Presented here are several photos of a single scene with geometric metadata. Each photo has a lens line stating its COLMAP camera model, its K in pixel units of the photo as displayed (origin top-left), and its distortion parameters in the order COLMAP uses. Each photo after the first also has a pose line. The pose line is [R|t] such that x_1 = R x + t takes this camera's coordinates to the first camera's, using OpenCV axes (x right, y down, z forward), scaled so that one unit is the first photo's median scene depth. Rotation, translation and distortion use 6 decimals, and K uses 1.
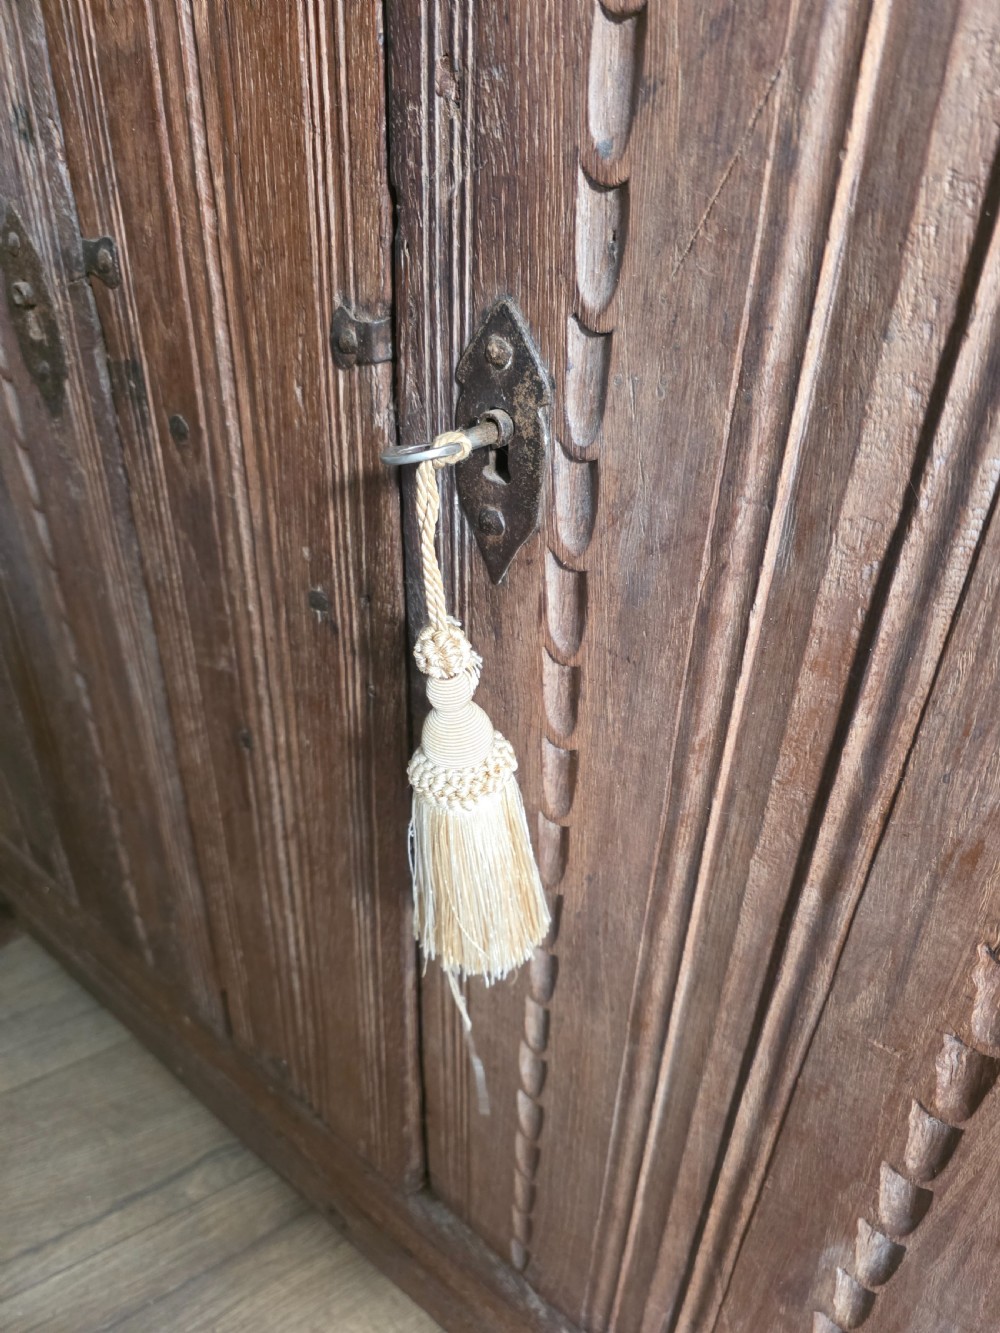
lens RADIAL K [[896.1, 0, 511.4], [0, 896.1, 672.1], [0, 0, 1]] dist [0.069969, -0.072269]
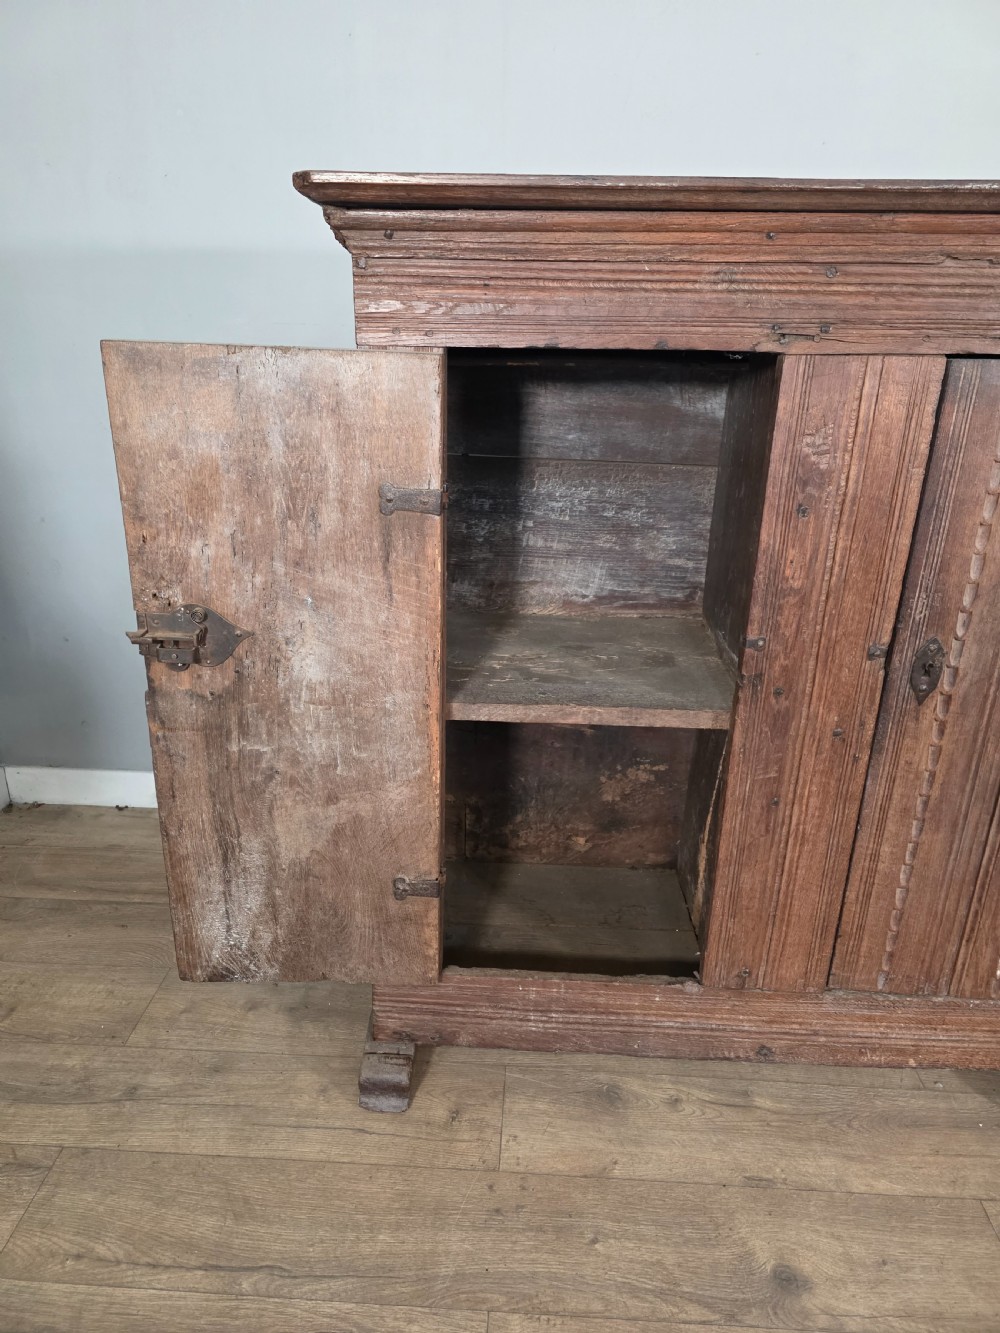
lens RADIAL K [[896.1, 0, 494.1], [0, 896.1, 662.5], [0, 0, 1]] dist [0.069969, -0.072269]
pose [[0.816383, -0.228948, 0.530190, -3.879824], [0.320412, 0.943366, -0.086002, -0.581327], [-0.480473, 0.240090, 0.843506, -1.526259]]
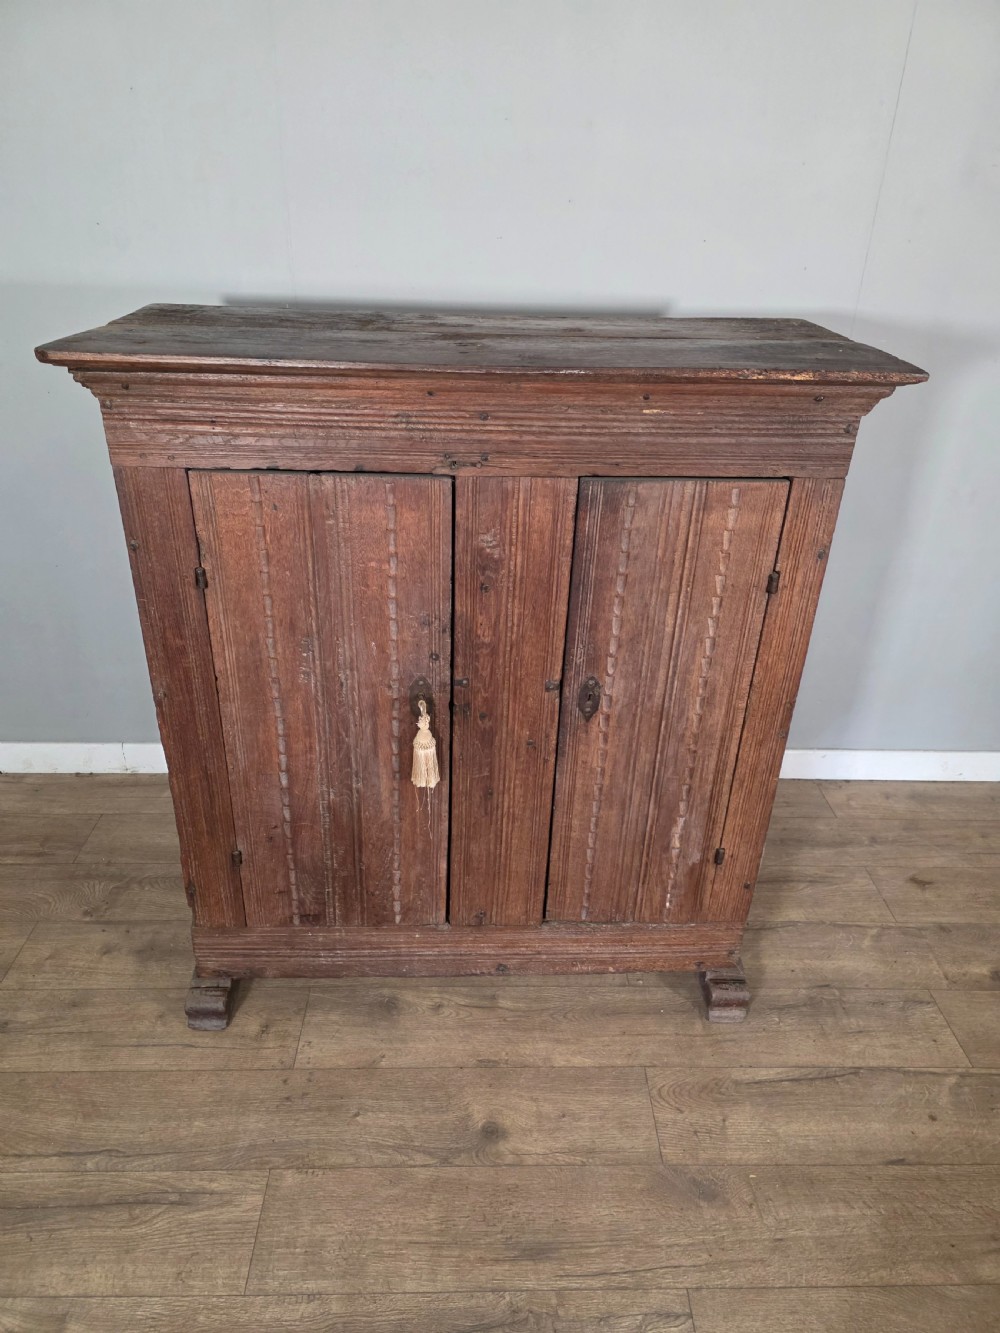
lens RADIAL K [[896.1, 0, 502.2], [0, 896.1, 671.6], [0, 0, 1]] dist [0.069969, -0.072269]
pose [[0.766684, -0.324446, 0.554013, -3.430663], [0.342531, 0.936552, 0.074453, -1.014840], [-0.543018, 0.132685, 0.829172, -3.226191]]
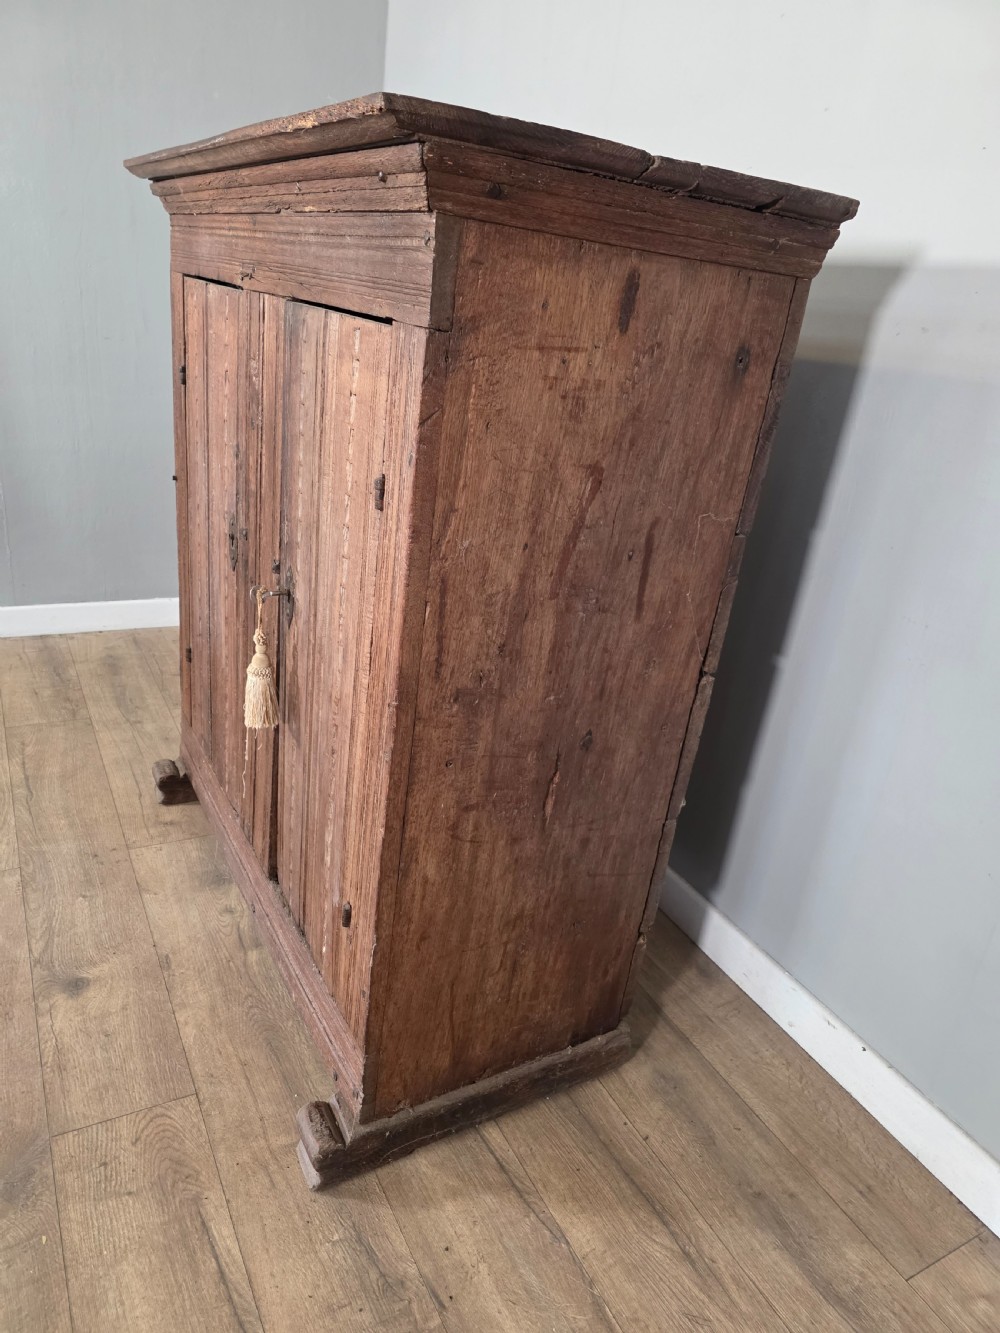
lens RADIAL K [[896.1, 0, 494.7], [0, 896.1, 670.3], [0, 0, 1]] dist [0.069969, -0.072269]
pose [[0.919868, 0.209118, -0.331832, 2.516153], [-0.268469, 0.952467, -0.143983, 0.464365], [0.285950, 0.221532, 0.932286, -2.778734]]
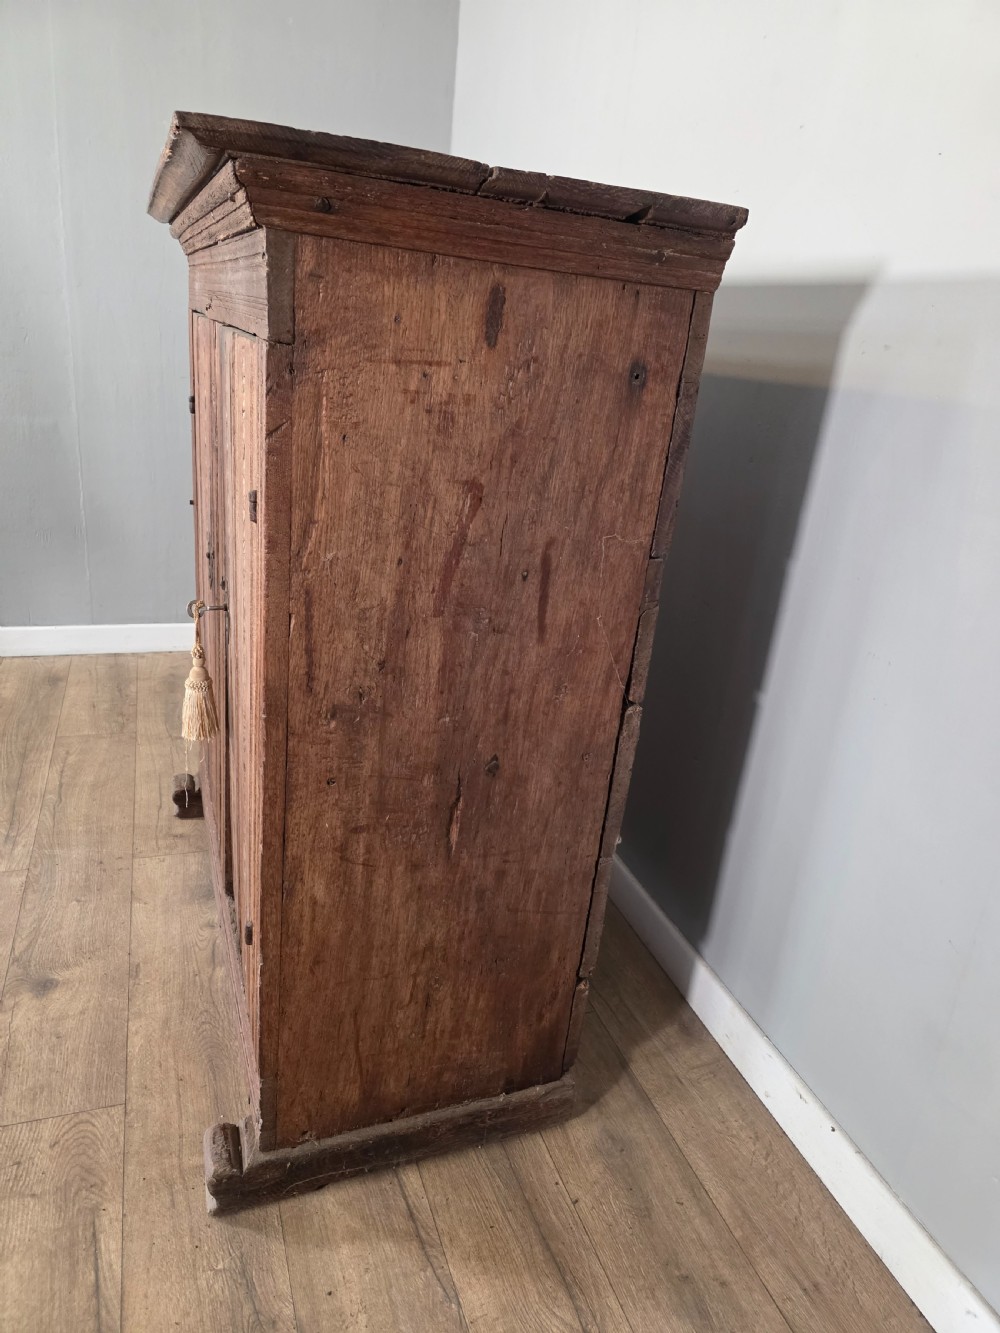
lens RADIAL K [[896.1, 0, 507.9], [0, 896.1, 659.6], [0, 0, 1]] dist [0.069969, -0.072269]
pose [[0.856701, 0.220452, -0.466331, 3.420620], [-0.324503, 0.933092, -0.155040, 0.215172], [0.400951, 0.284148, 0.870918, -2.310218]]
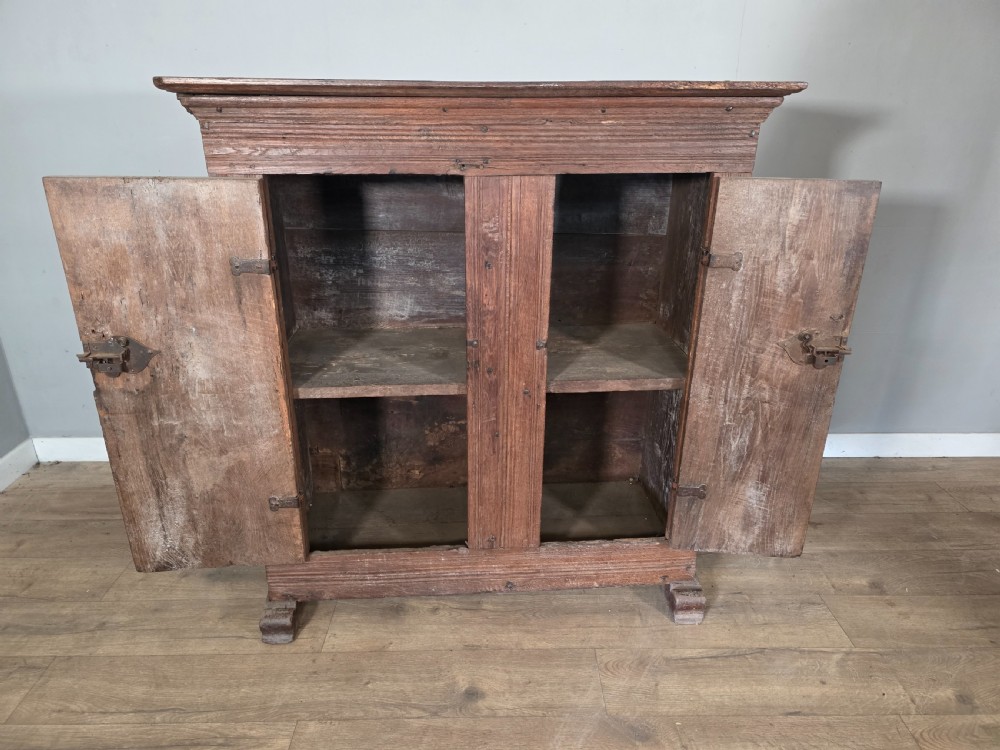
lens RADIAL K [[672.3, 0, 502.1], [0, 672.3, 379.4], [0, 0, 1]] dist [0.069969, -0.072269]
pose [[0.748778, -0.287303, 0.597317, -3.737580], [0.374879, 0.926759, -0.024175, -0.150231], [-0.546623, 0.242023, 0.801641, -2.933722]]
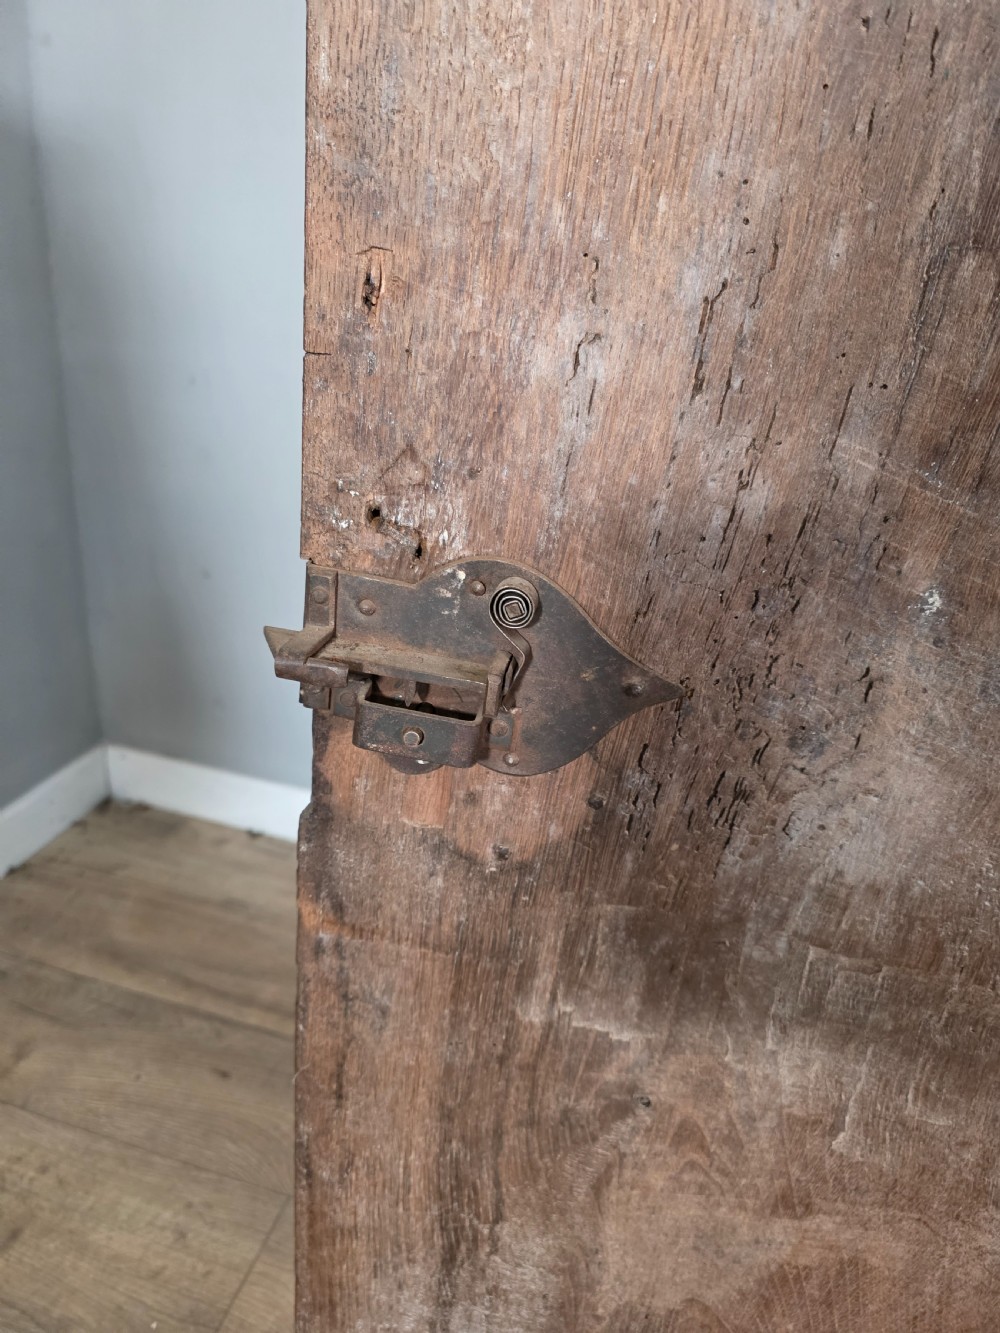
lens RADIAL K [[896.1, 0, 489.6], [0, 896.1, 677.0], [0, 0, 1]] dist [0.069969, -0.072269]
pose [[0.920305, -0.126198, 0.370287, -3.215543], [0.163756, 0.983894, -0.071675, -1.396414], [-0.355278, 0.126599, 0.926148, 1.483260]]
